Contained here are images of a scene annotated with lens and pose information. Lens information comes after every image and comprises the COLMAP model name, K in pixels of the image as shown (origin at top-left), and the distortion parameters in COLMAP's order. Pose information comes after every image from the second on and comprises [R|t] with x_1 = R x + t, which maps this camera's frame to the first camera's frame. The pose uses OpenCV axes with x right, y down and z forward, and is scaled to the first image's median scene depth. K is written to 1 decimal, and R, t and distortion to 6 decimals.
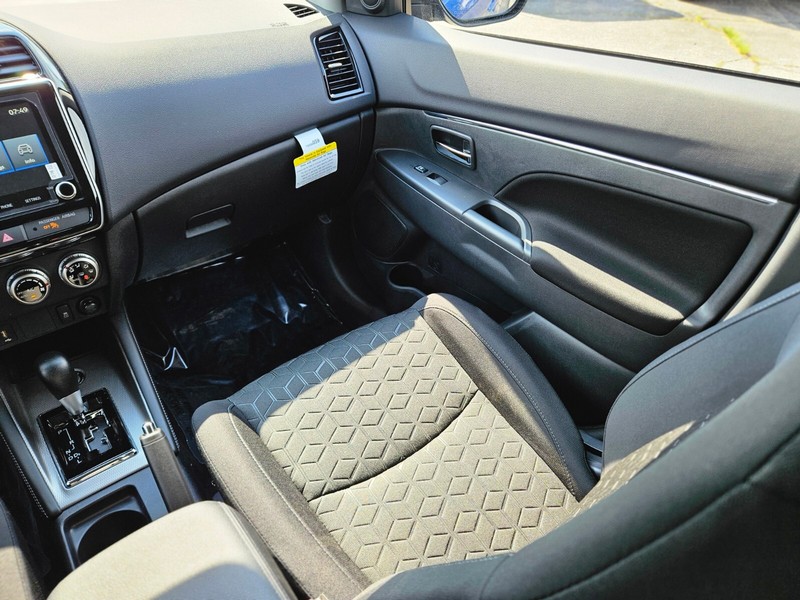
lens RADIAL K [[539.8, 0, 400.0], [0, 539.8, 300.0], [0, 0, 1]] dist [0.058992, -0.056926]
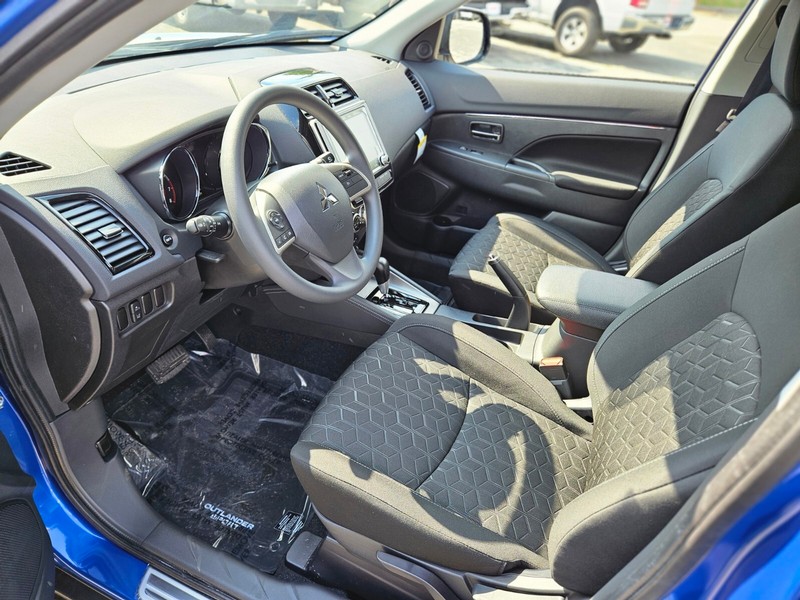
lens RADIAL K [[539.8, 0, 400.0], [0, 539.8, 300.0], [0, 0, 1]] dist [0.058992, -0.056926]
pose [[0.877682, -0.200574, 0.435252, -1.430433], [0.225450, 0.974238, -0.005667, 0.276503], [-0.422902, 0.103102, 0.900291, -0.595252]]
